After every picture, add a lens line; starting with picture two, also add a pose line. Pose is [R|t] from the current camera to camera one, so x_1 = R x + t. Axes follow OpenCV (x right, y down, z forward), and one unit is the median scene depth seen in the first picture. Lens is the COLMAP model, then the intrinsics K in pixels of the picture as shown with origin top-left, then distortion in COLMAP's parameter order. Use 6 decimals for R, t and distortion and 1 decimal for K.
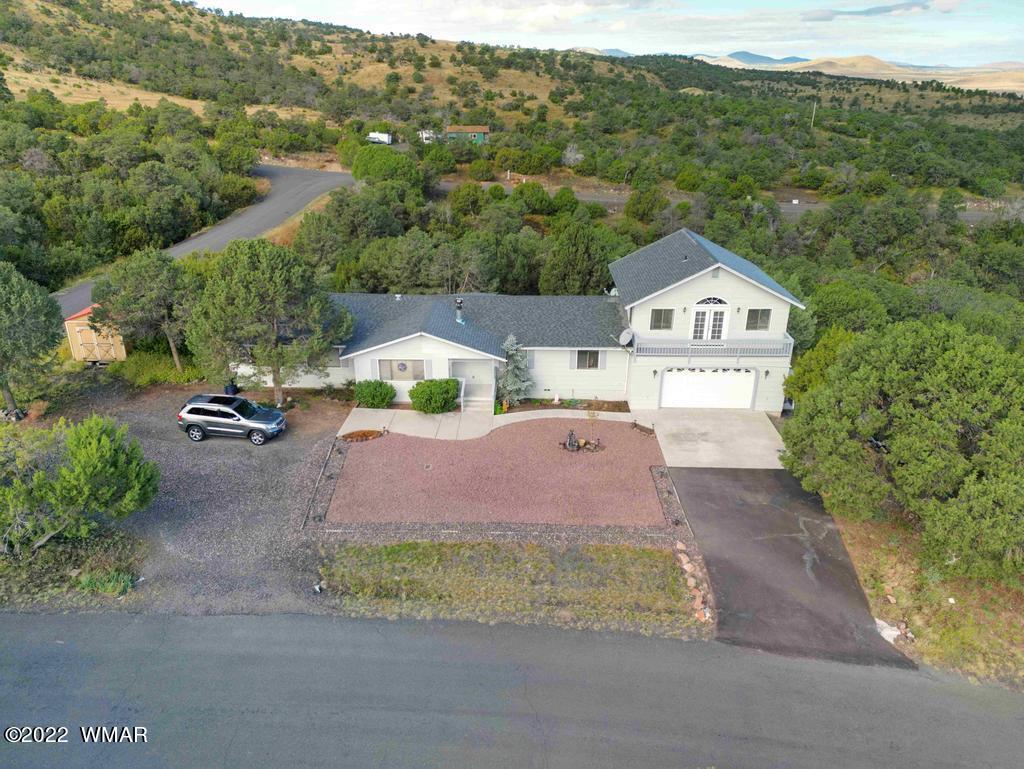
lens RADIAL K [[725.6, 0, 512.0], [0, 725.6, 384.5], [0, 0, 1]] dist [0.023660, -0.000797]
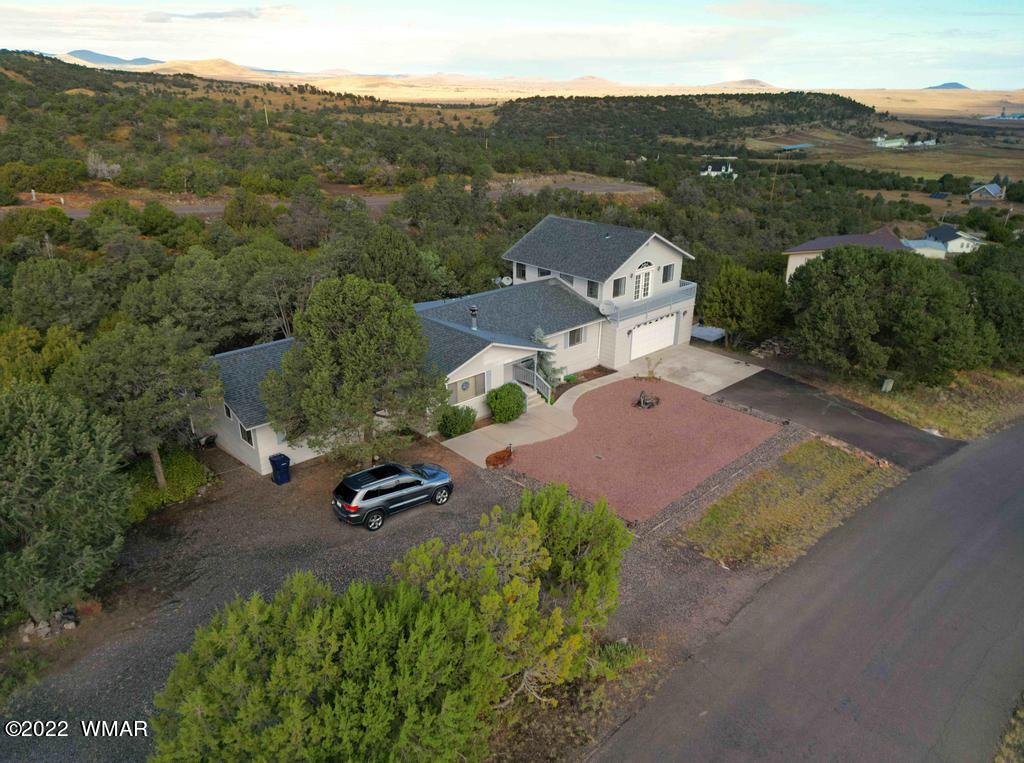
lens RADIAL K [[712.0, 0, 512.0], [0, 712.0, 381.5], [0, 0, 1]] dist [0.031833, -0.001016]
pose [[0.720060, -0.268084, 0.640035, -0.693873], [0.268619, 0.958133, 0.099118, -0.104373], [-0.639811, 0.100555, 0.761926, 0.248471]]
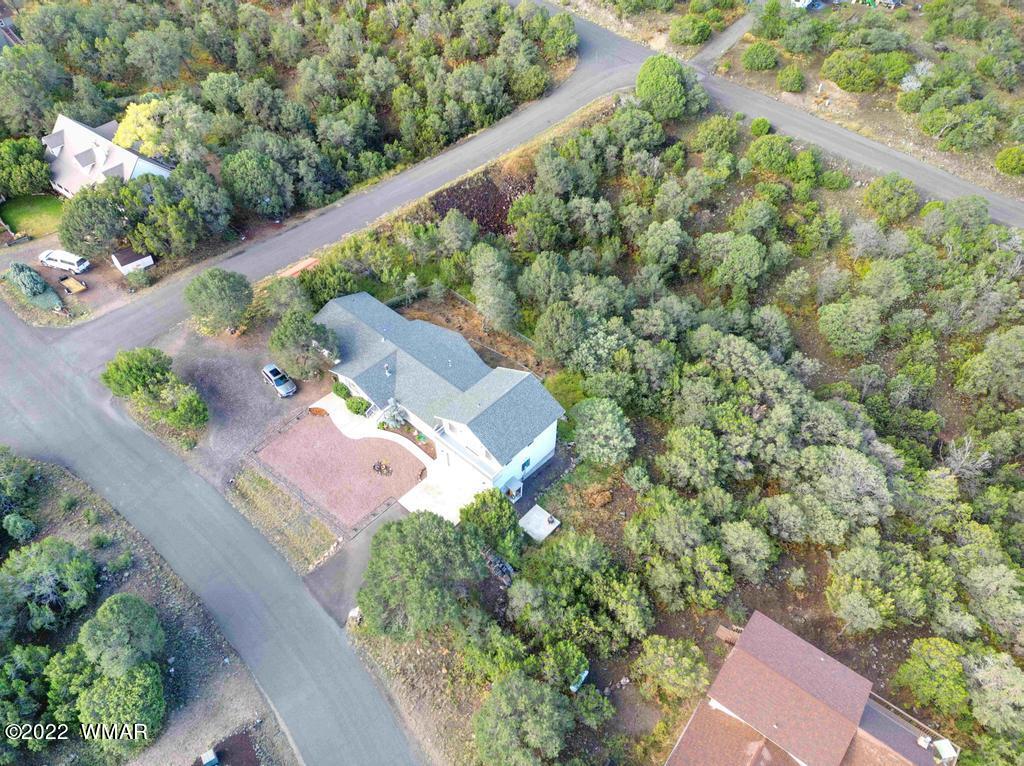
lens RADIAL K [[712.0, 0, 512.0], [0, 712.0, 383.0], [0, 0, 1]] dist [0.031833, -0.001016]
pose [[0.752339, 0.470504, -0.461098, 1.079945], [-0.252257, 0.852337, 0.458135, -1.035699], [0.608565, -0.228357, 0.759935, -0.235701]]
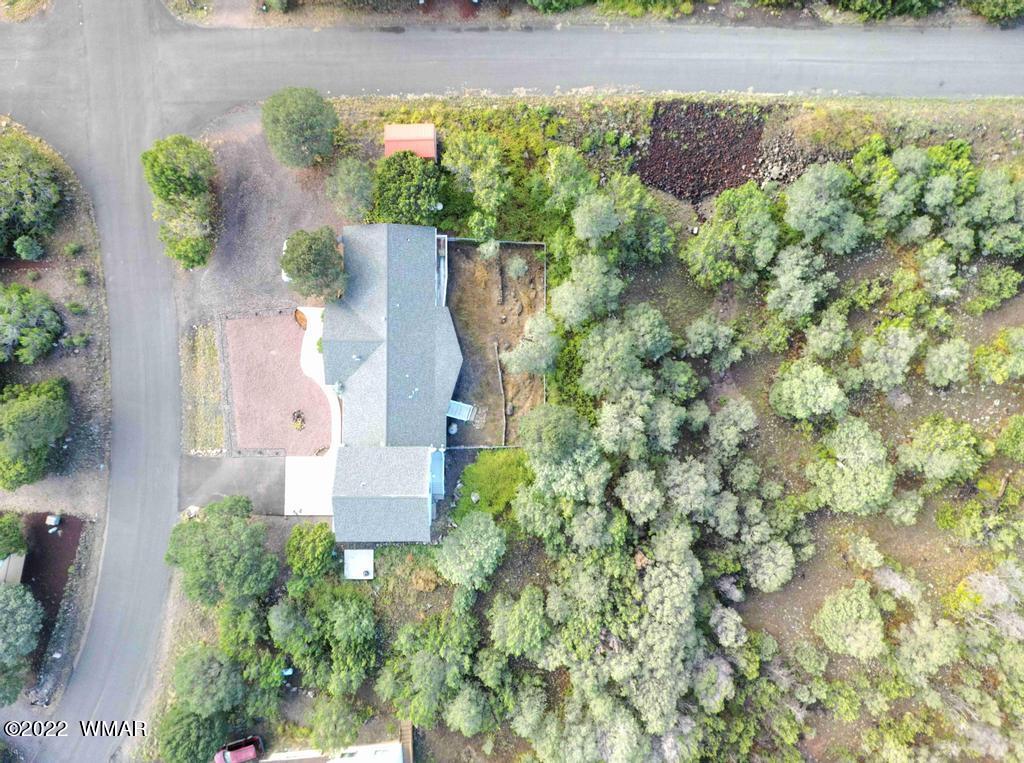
lens RADIAL K [[712.0, 0, 512.0], [0, 712.0, 381.5], [0, 0, 1]] dist [0.031833, -0.001016]
pose [[0.019807, 0.999293, -0.031964, 0.056839], [-0.387869, 0.037147, 0.920966, -1.927990], [0.921502, -0.005843, 0.388330, 0.686469]]
